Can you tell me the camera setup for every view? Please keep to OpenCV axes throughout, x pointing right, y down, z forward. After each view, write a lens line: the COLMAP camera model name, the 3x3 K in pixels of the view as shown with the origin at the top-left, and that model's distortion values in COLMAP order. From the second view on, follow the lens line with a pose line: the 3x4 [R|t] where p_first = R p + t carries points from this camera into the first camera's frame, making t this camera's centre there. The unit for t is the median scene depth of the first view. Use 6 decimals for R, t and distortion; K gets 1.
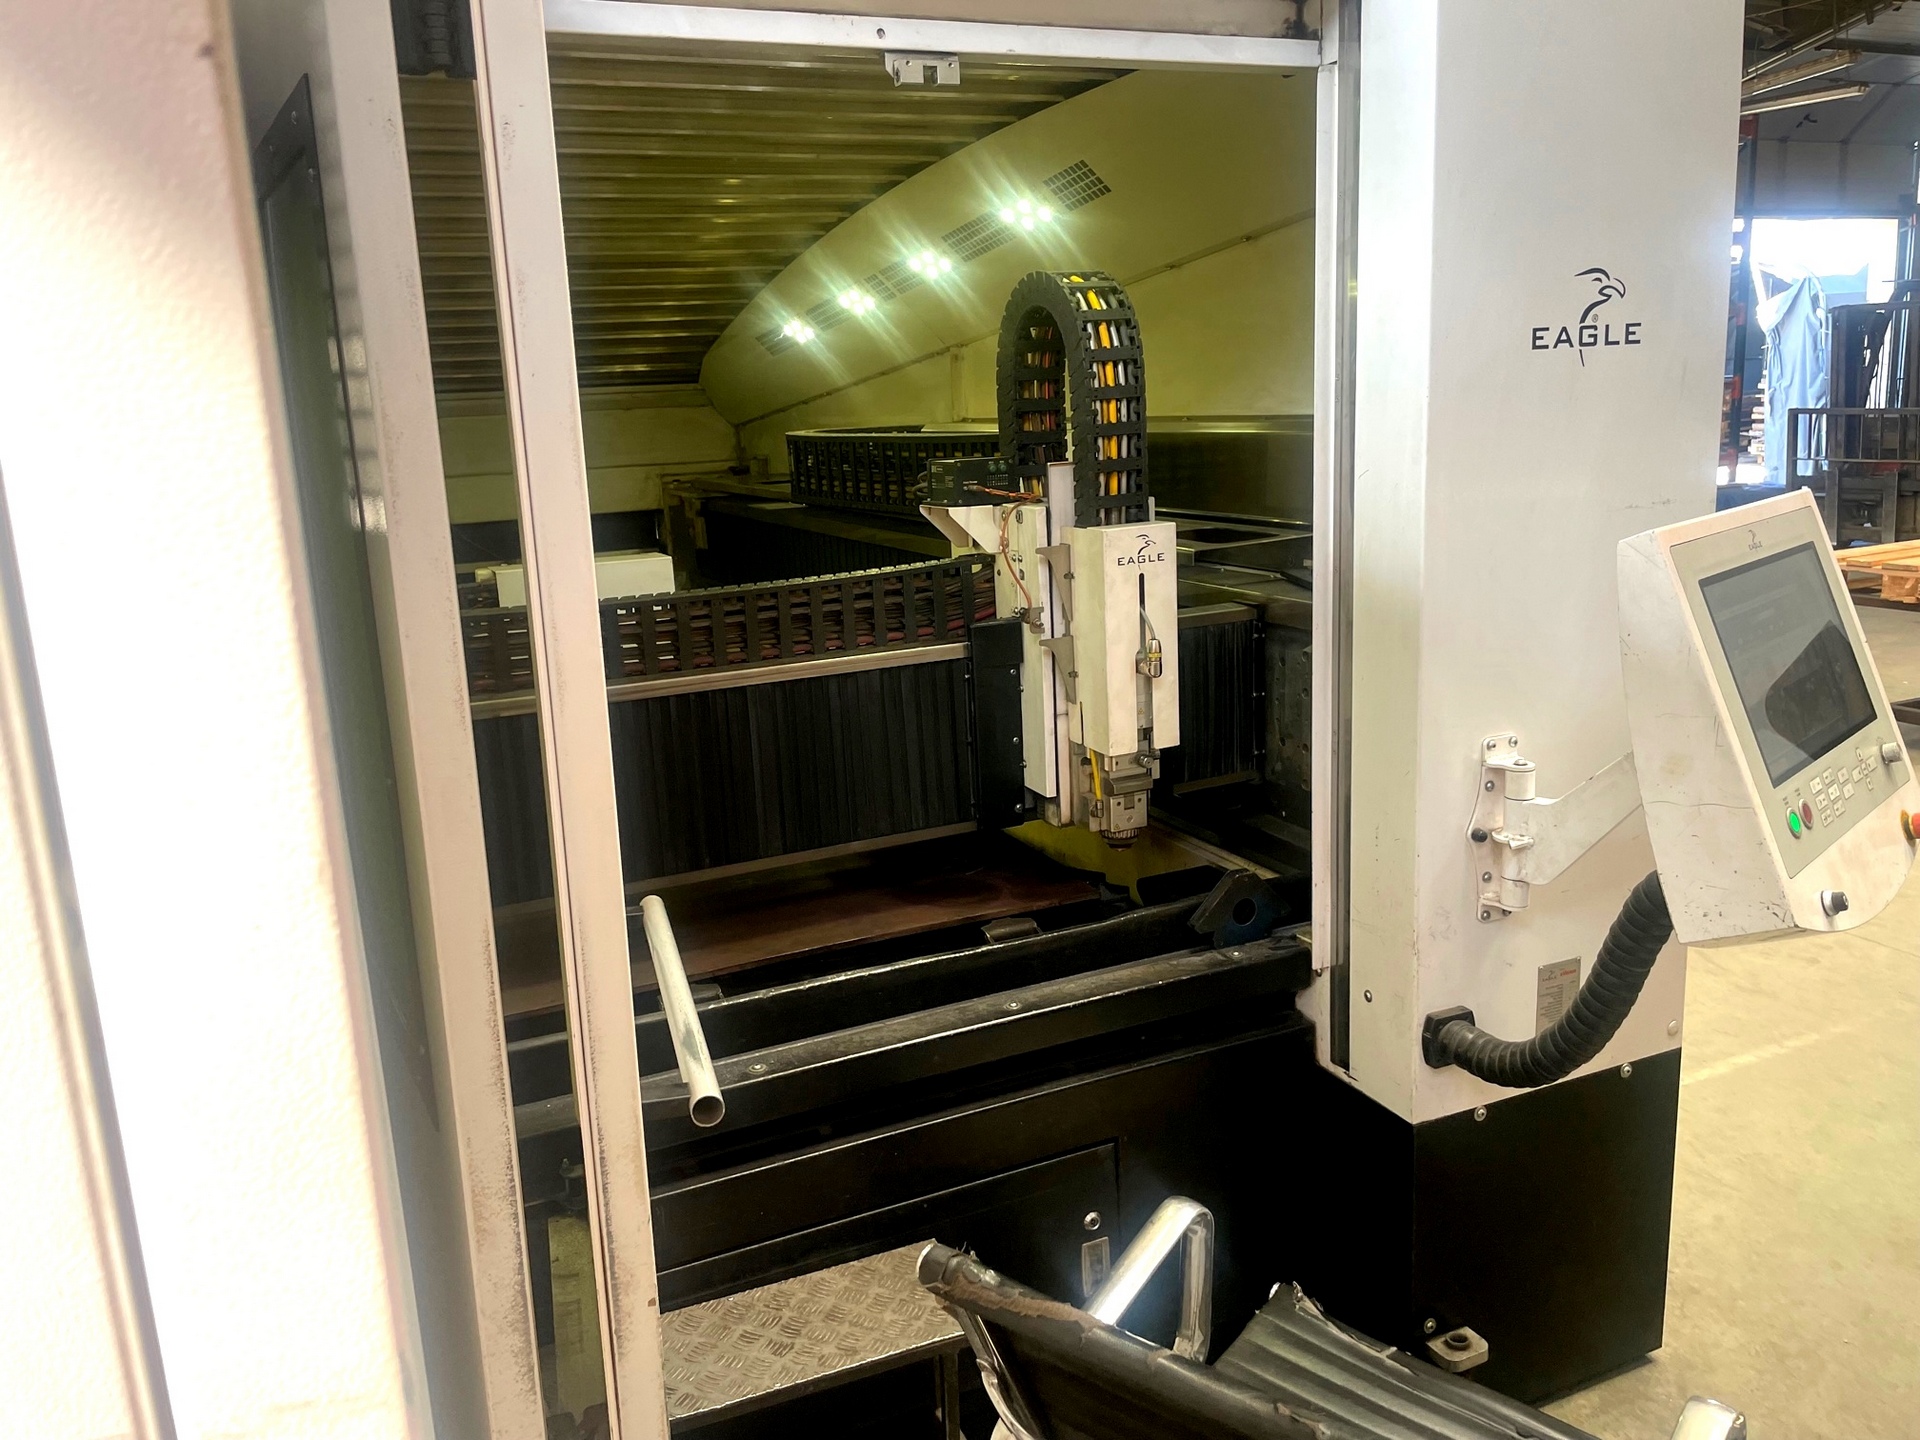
lens RADIAL K [[1444.2, 0, 960.0], [0, 1444.2, 720.0], [0, 0, 1]] dist [0.009185, 0.002440]
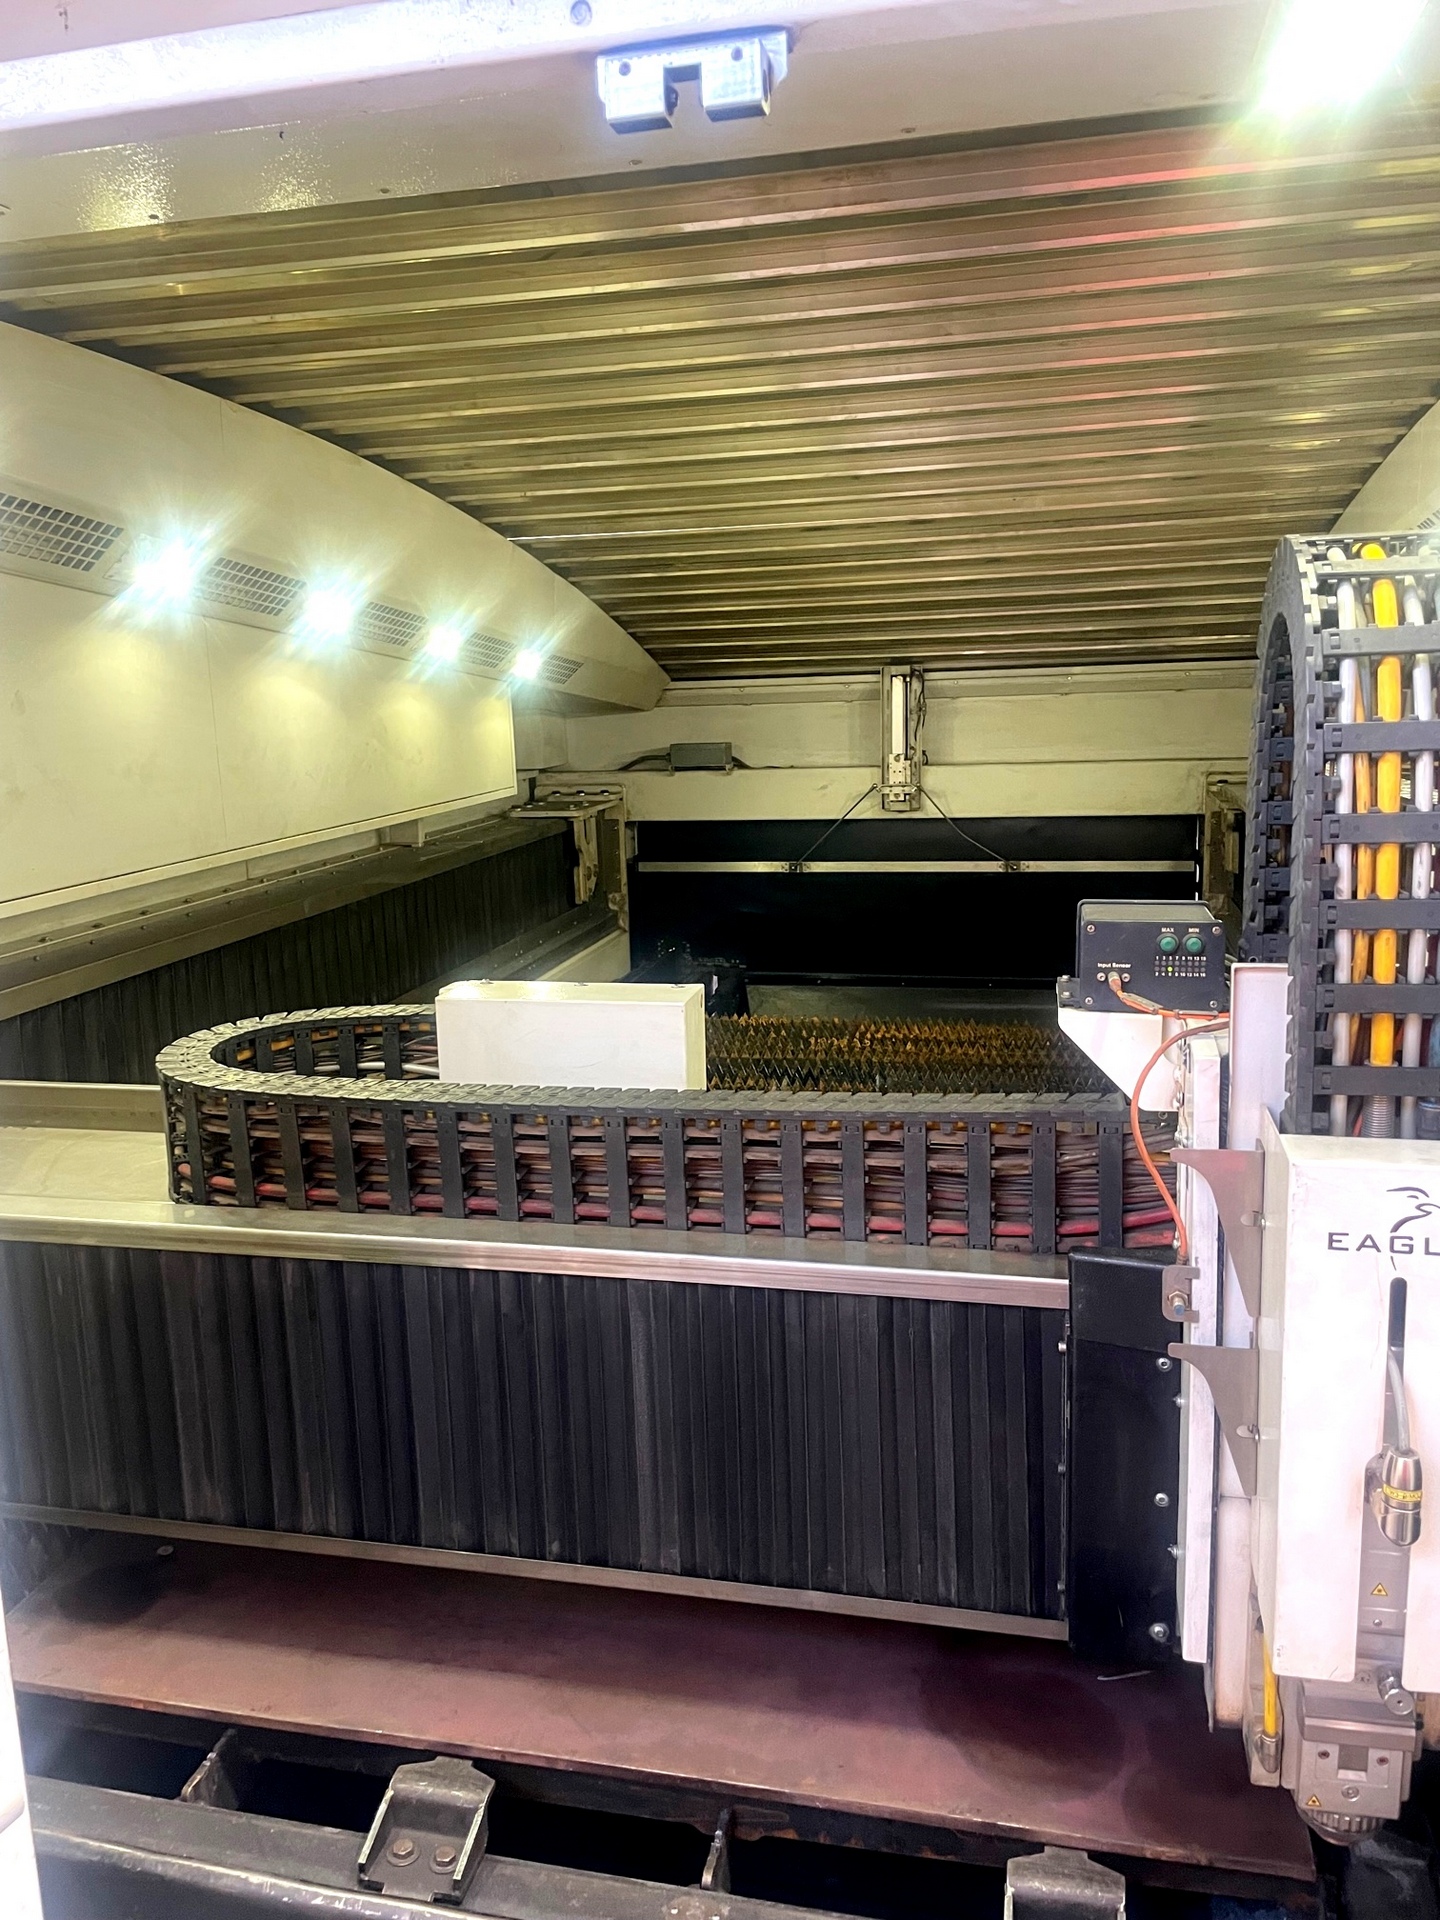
lens RADIAL K [[1444.2, 0, 720.0], [0, 1444.2, 960.0], [0, 0, 1]] dist [0.009185, 0.002440]
pose [[0.792705, 0.131169, -0.595326, 0.201555], [-0.132705, 0.990287, 0.041488, -0.178631], [0.594986, 0.046115, 0.802412, 0.549676]]
